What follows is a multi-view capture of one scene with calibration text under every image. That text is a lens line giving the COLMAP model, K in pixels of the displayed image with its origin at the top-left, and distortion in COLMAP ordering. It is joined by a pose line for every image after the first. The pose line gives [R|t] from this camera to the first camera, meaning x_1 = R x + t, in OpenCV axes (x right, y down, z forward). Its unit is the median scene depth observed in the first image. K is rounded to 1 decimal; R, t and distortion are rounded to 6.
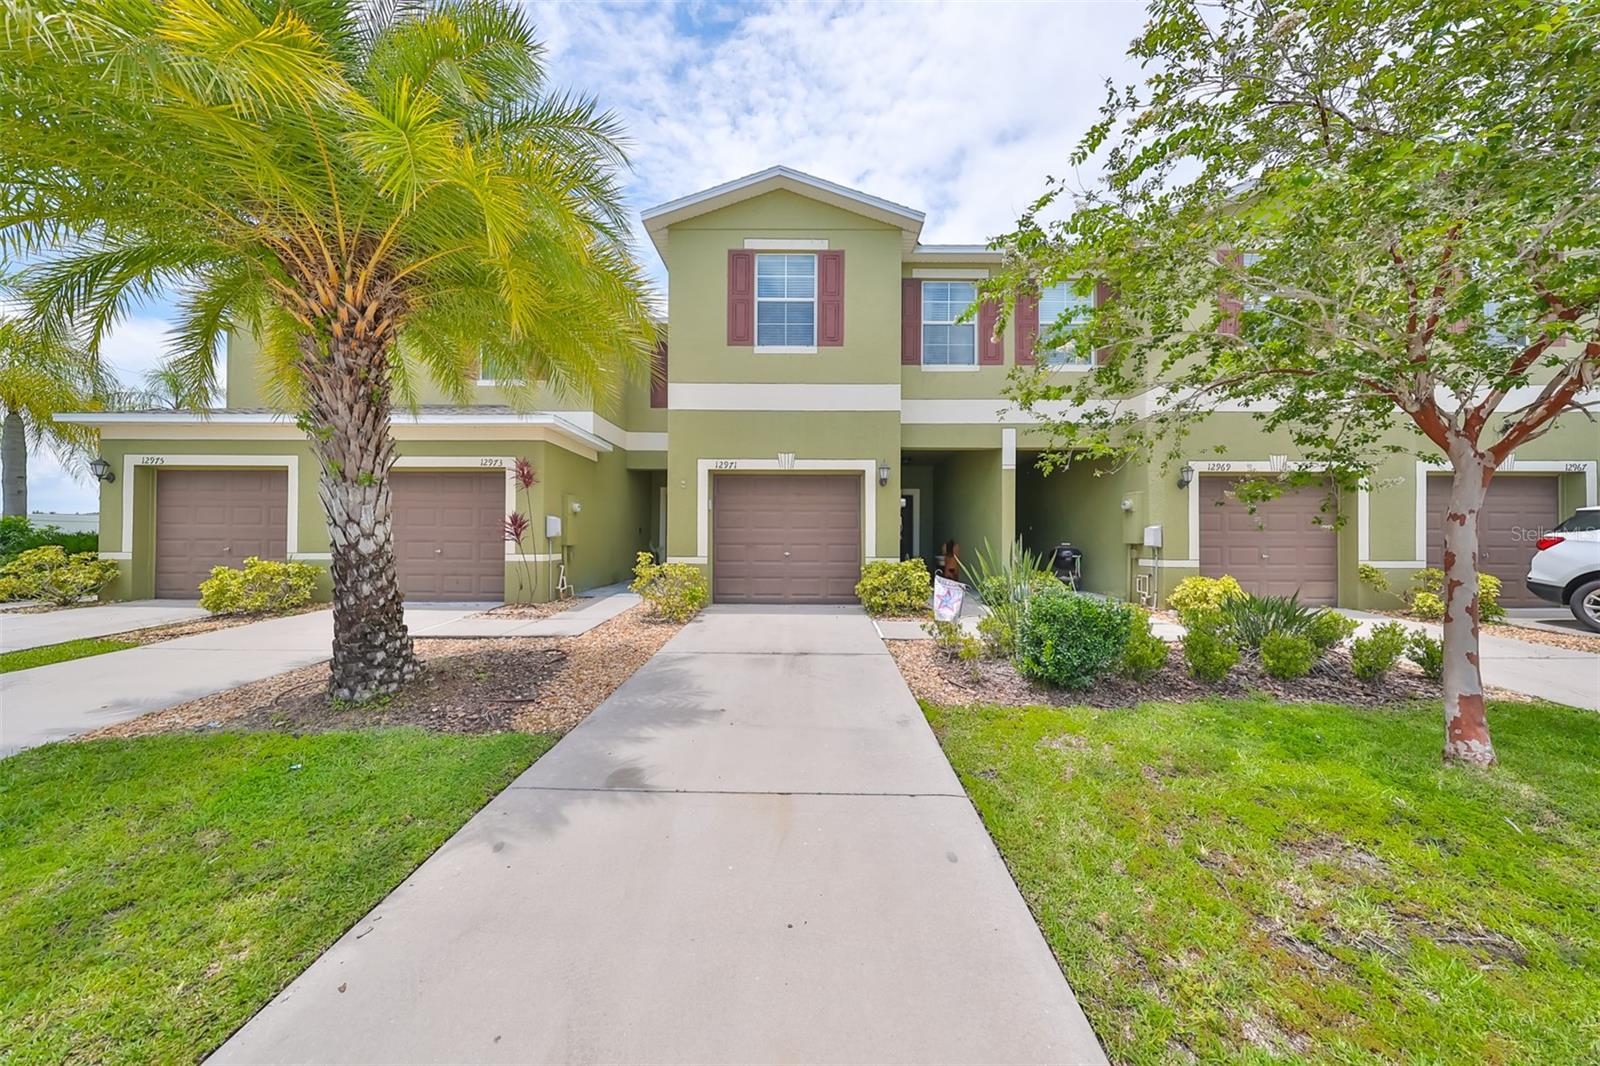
lens RADIAL K [[483.4, 0, 801.2], [0, 483.4, 532.1], [0, 0, 1]] dist [0.000438, -0.000108]
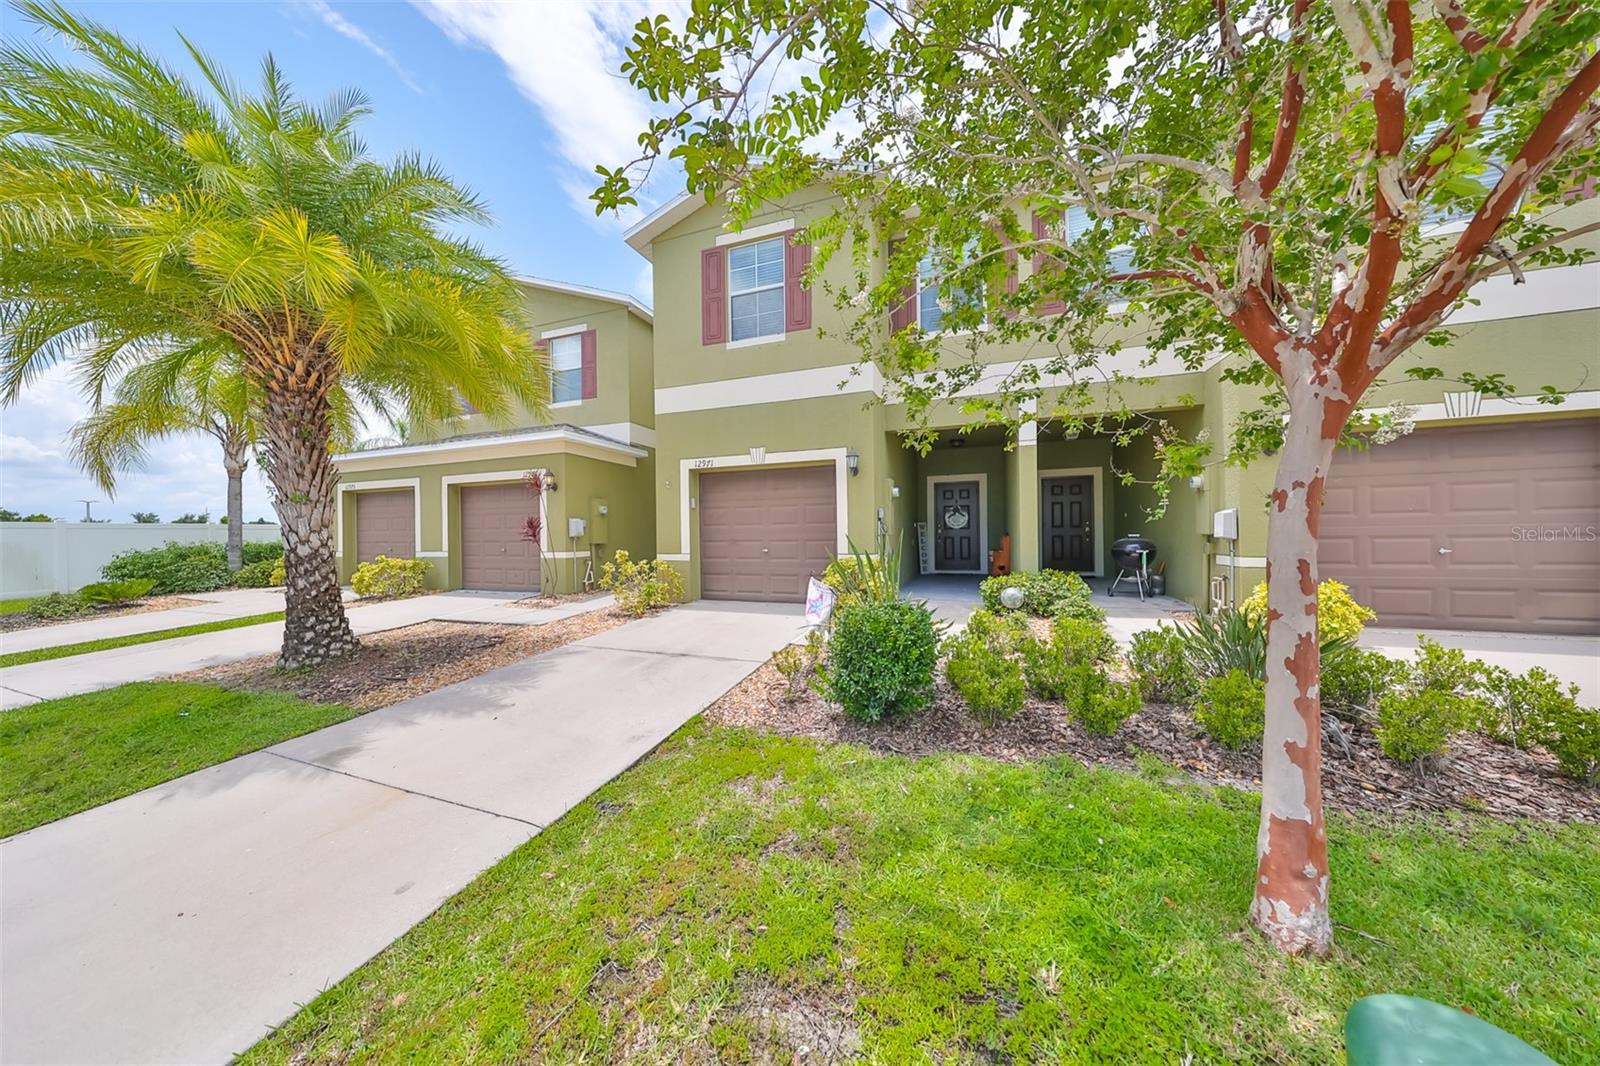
lens RADIAL K [[483.4, 0, 804.2], [0, 483.4, 529.3], [0, 0, 1]] dist [0.000438, -0.000108]
pose [[0.941802, -0.018740, -0.335645, 0.442605], [0.022332, 0.999727, 0.006846, -0.003212], [0.335425, -0.013943, 0.941964, 0.126914]]
